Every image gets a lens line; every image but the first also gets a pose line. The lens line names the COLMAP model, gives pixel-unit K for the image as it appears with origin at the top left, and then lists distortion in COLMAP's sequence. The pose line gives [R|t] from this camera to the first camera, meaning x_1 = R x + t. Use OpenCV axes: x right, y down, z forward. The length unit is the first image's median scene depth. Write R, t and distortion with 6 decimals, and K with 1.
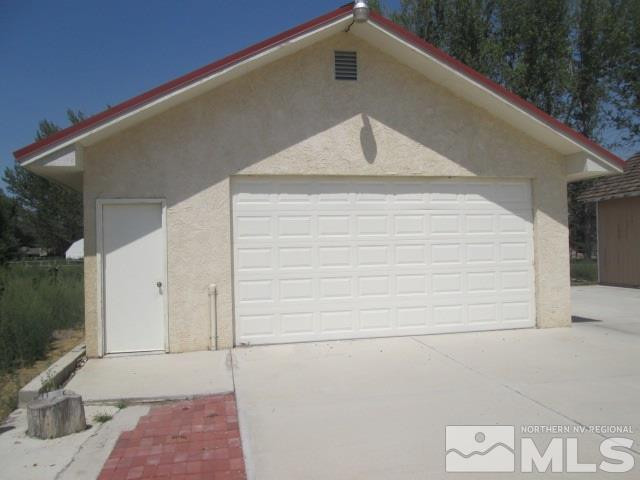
lens RADIAL K [[532.3, 0, 322.4], [0, 532.3, 241.0], [0, 0, 1]] dist [-0.041386, -0.002562]
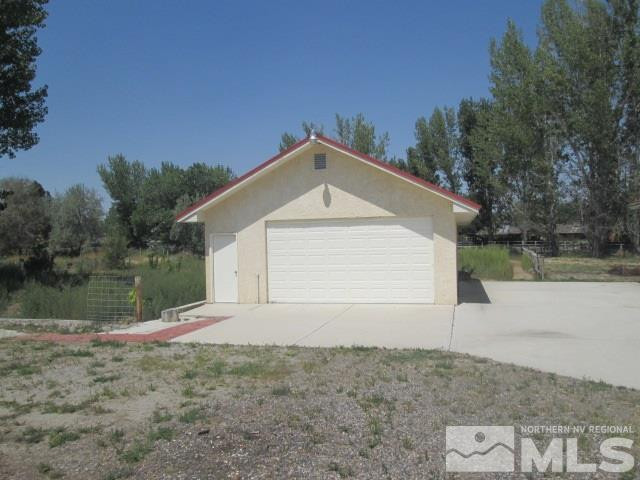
lens RADIAL K [[532.3, 0, 318.5], [0, 532.3, 239.8], [0, 0, 1]] dist [-0.041386, -0.002562]
pose [[0.895228, -0.000283, -0.445608, 0.904730], [0.010985, 0.999710, 0.021433, -0.087337], [0.445473, -0.024082, 0.894971, -0.745112]]
